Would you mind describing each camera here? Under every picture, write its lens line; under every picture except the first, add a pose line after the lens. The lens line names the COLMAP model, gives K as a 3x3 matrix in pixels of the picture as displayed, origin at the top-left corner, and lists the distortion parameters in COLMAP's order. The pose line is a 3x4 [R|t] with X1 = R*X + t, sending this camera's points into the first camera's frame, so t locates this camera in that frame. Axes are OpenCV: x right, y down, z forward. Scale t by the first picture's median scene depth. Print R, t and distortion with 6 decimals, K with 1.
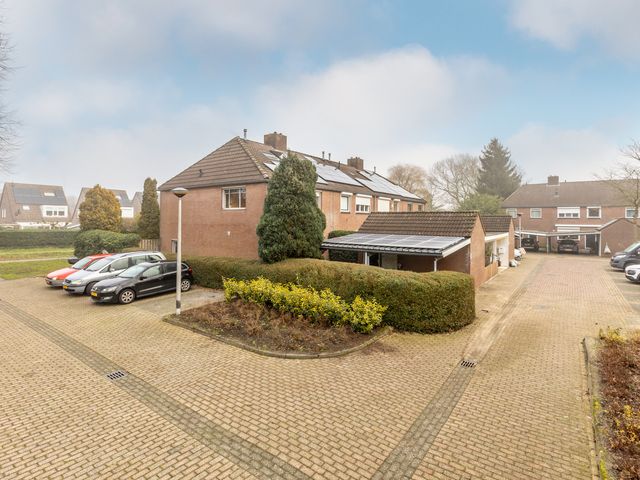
lens RADIAL K [[338.2, 0, 320.0], [0, 338.2, 240.0], [0, 0, 1]] dist [0.001323, 0.000824]
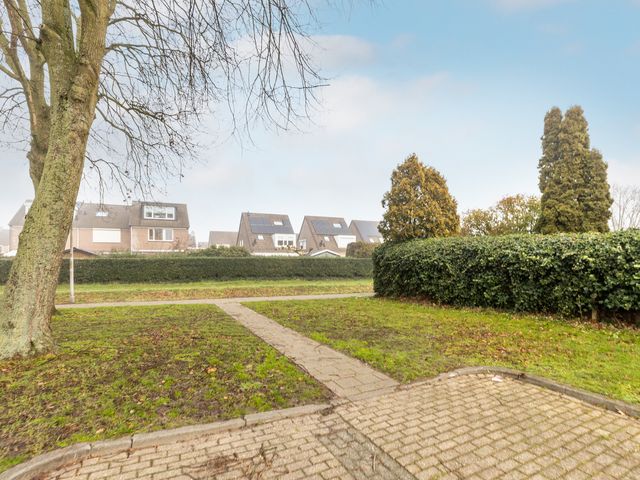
lens RADIAL K [[338.2, 0, 320.0], [0, 338.2, 240.0], [0, 0, 1]] dist [0.001323, 0.000824]
pose [[0.892651, -0.056284, -0.447221, -0.316706], [0.003511, 0.993012, -0.117965, 0.017446], [0.450735, 0.103731, 0.886610, 0.269138]]
